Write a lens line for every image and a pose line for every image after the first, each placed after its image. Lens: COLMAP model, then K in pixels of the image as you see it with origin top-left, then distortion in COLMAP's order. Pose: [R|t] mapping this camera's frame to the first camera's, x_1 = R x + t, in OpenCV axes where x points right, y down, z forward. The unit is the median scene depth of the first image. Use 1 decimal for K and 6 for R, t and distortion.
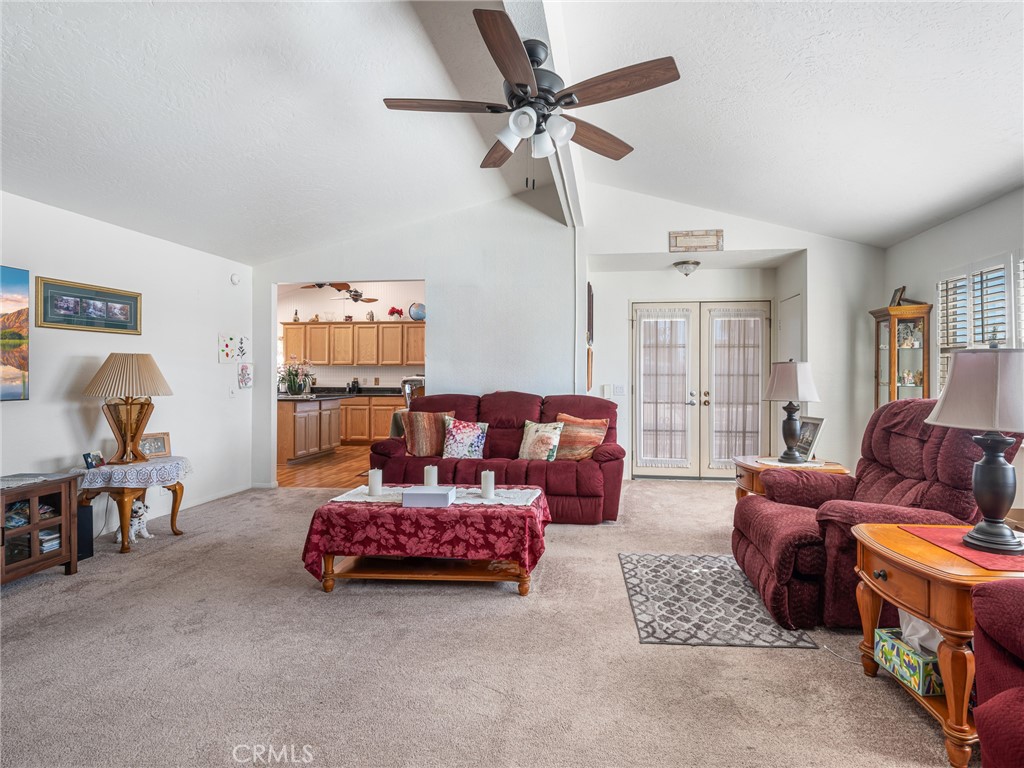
lens RADIAL K [[513.0, 0, 558.5], [0, 513.0, 374.6], [0, 0, 1]] dist [-0.000043, 0.000060]
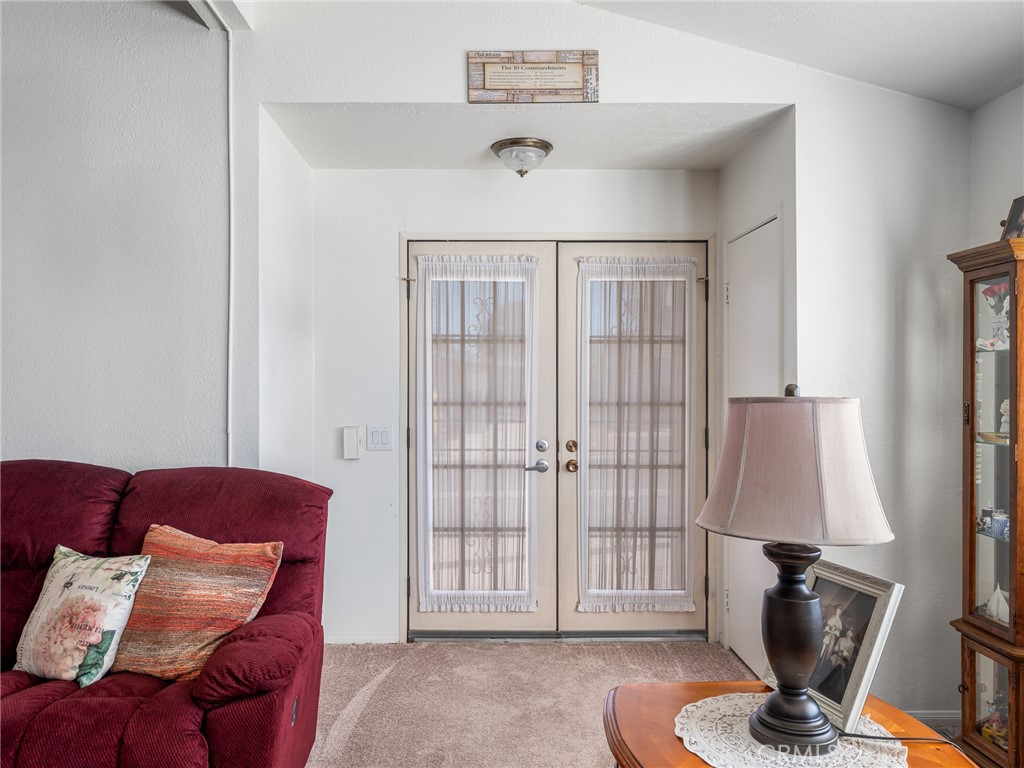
lens RADIAL K [[713.0, 0, 508.2], [0, 713.0, 379.4], [0, 0, 1]] dist [0.005268, -0.002119]
pose [[0.990979, -0.002961, 0.133981, 0.172002], [0.002520, 0.999991, 0.003465, -0.026360], [-0.133990, -0.003097, 0.990978, 0.445897]]
